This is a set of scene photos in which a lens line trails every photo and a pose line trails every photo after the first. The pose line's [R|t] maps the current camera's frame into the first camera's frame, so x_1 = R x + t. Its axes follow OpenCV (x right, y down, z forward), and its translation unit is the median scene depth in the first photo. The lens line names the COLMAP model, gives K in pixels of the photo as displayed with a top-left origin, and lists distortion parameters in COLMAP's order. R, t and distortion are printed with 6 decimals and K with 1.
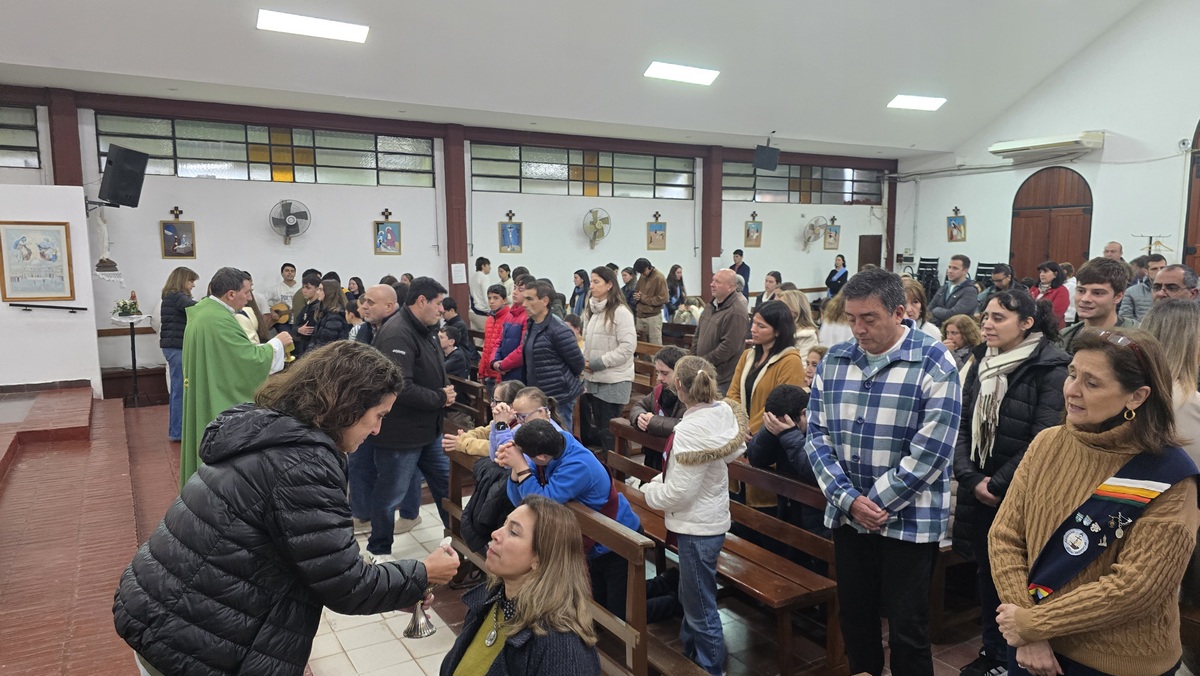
lens RADIAL K [[812.2, 0, 583.6], [0, 812.2, 367.1], [0, 0, 1]] dist [0.067117, -0.068767]
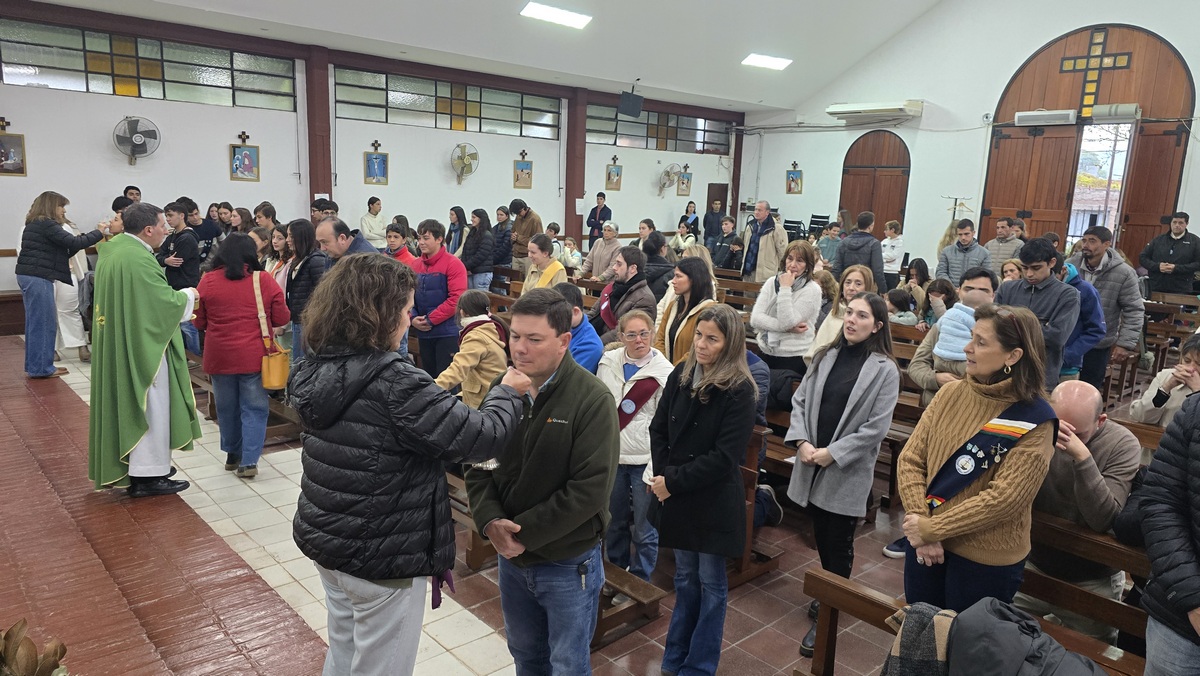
lens RADIAL K [[812.2, 0, 589.5], [0, 812.2, 348.2], [0, 0, 1]] dist [0.067117, -0.068767]
pose [[0.979655, 0.008489, 0.200510, -0.034234], [-0.020092, 0.998234, 0.055908, -0.004597], [-0.199681, -0.058799, 0.978095, -0.020750]]
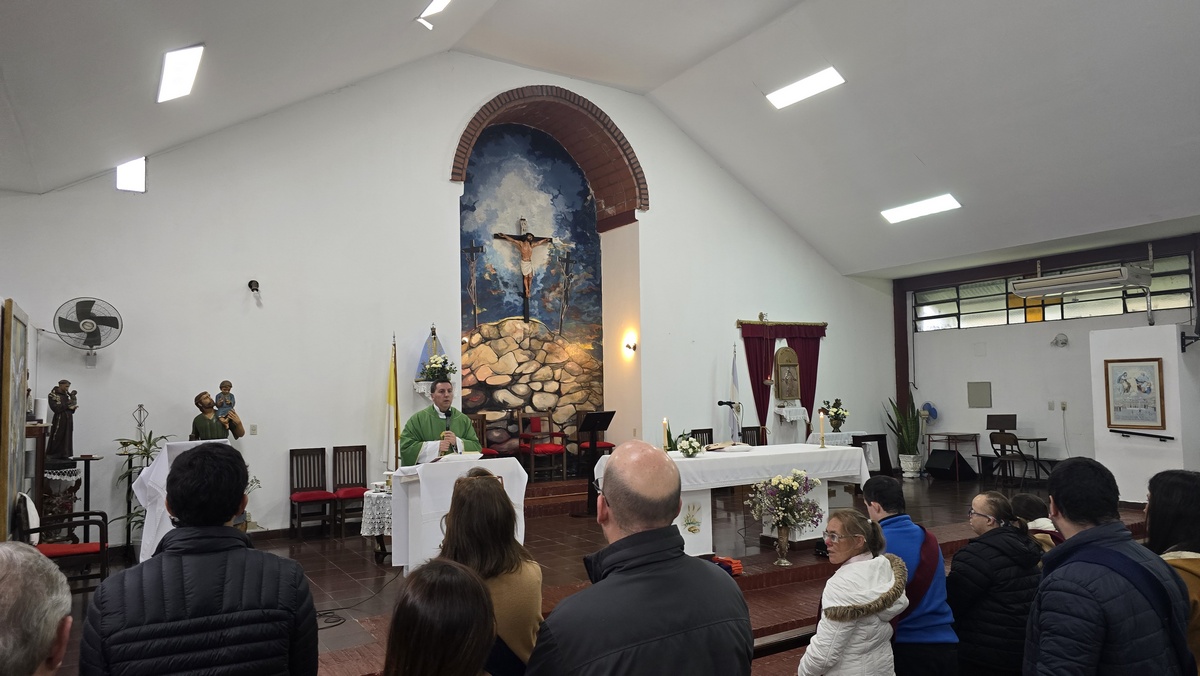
lens RADIAL K [[812.2, 0, 632.5], [0, 812.2, 353.4], [0, 0, 1]] dist [0.067117, -0.068767]
pose [[0.030792, -0.047576, -0.998393, 0.619823], [-0.114945, 0.992071, -0.050820, -0.064598], [0.992894, 0.116325, 0.025080, 0.395296]]
